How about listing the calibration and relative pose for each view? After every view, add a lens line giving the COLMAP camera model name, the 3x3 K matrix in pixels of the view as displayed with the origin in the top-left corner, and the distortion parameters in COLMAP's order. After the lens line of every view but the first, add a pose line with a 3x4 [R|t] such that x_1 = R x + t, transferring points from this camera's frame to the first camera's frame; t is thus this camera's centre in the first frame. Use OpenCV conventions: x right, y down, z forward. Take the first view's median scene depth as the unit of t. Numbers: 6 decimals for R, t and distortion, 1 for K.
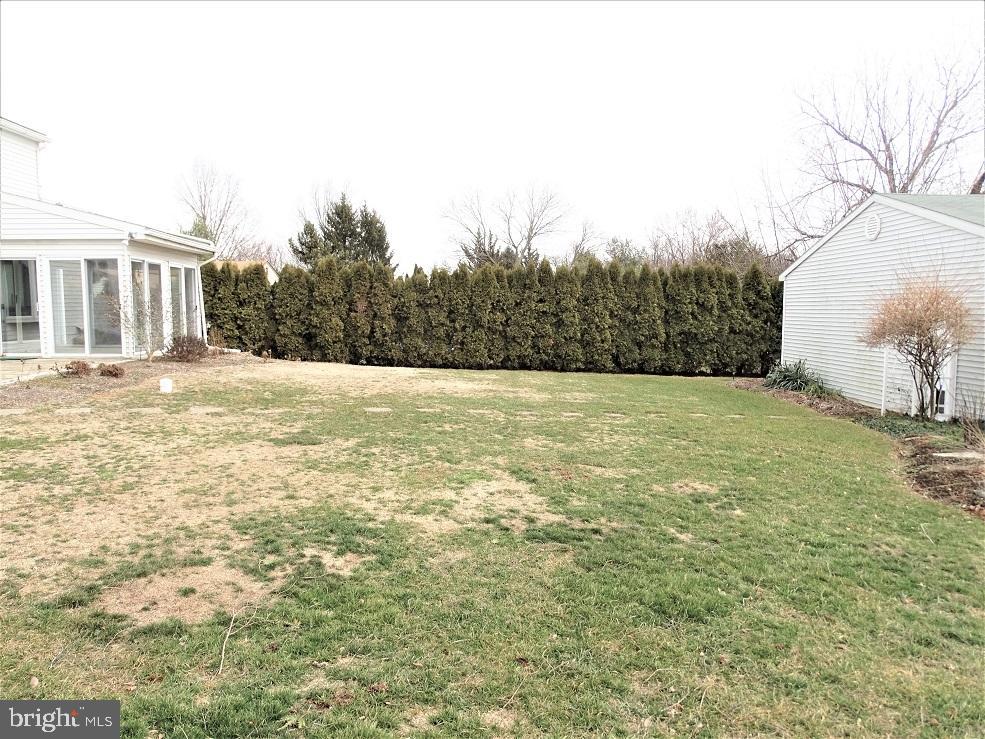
lens RADIAL K [[698.6, 0, 492.5], [0, 698.6, 369.5], [0, 0, 1]] dist [0.005149, 0.003053]
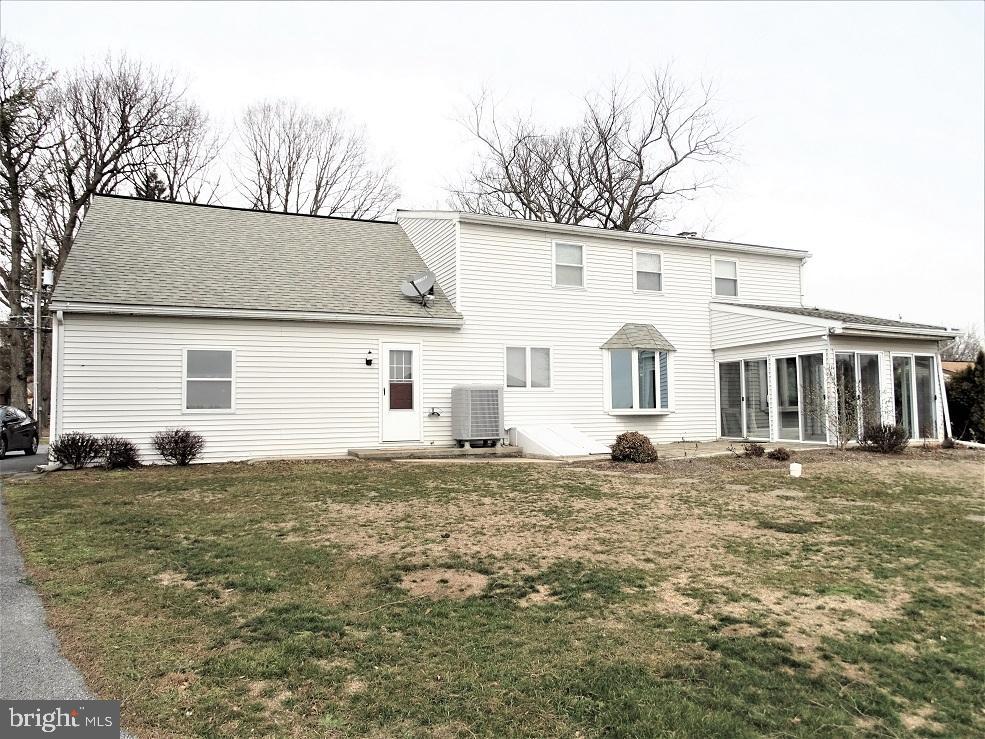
lens RADIAL K [[702.8, 0, 501.1], [0, 702.8, 370.2], [0, 0, 1]] dist [-0.008111, -0.000734]
pose [[0.400537, -0.054155, -0.914679, 0.698621], [-0.072062, 0.993298, -0.090366, 0.002579], [0.913442, 0.102108, 0.393950, 0.348177]]
